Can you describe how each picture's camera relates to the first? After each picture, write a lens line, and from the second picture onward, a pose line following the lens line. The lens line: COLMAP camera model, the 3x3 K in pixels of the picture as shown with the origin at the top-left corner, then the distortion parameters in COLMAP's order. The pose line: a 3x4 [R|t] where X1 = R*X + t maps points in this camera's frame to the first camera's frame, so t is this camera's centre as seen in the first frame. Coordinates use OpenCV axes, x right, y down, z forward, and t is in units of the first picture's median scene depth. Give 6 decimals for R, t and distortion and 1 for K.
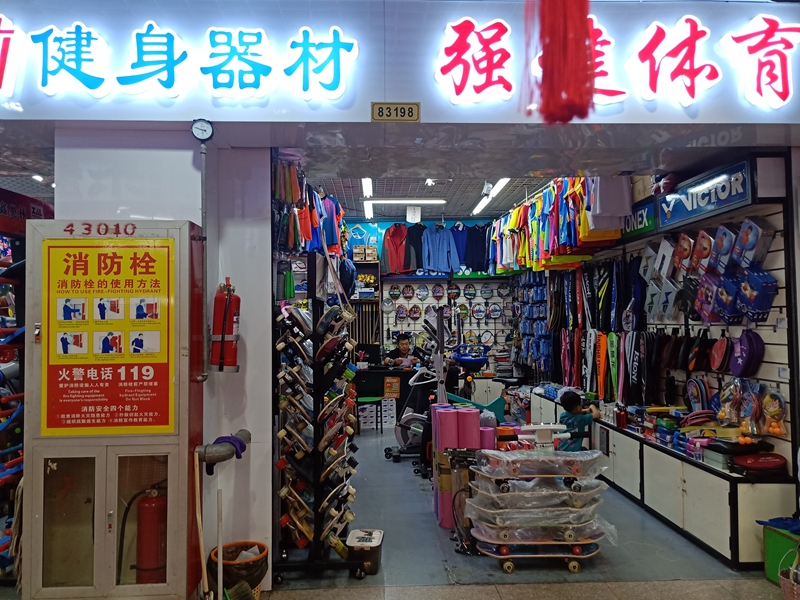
lens RADIAL K [[625.9, 0, 400.0], [0, 625.9, 300.0], [0, 0, 1]] dist [0.064757, -0.043983]
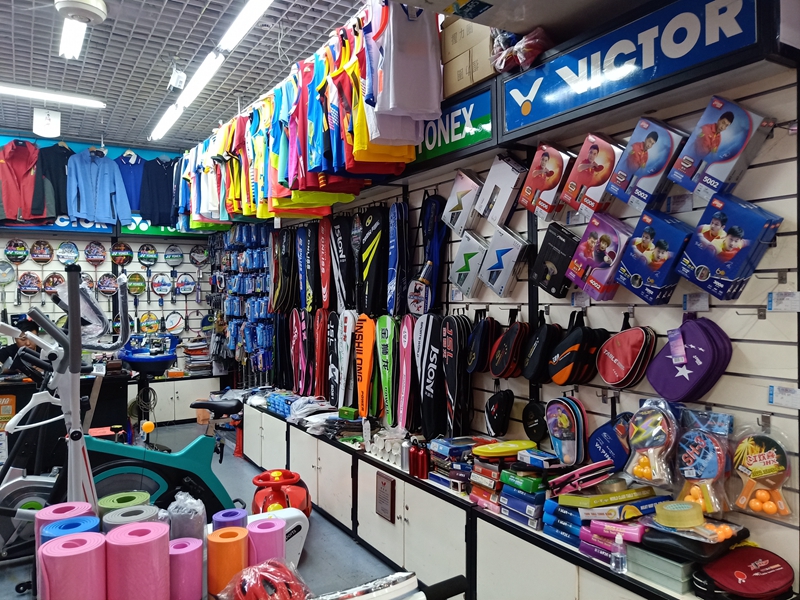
lens RADIAL K [[625.9, 0, 400.0], [0, 625.9, 300.0], [0, 0, 1]] dist [0.064757, -0.043983]
pose [[0.882286, -0.001616, 0.470711, 0.044565], [-0.015769, 0.999331, 0.032986, 0.012879], [-0.470450, -0.036526, 0.881670, 0.391802]]
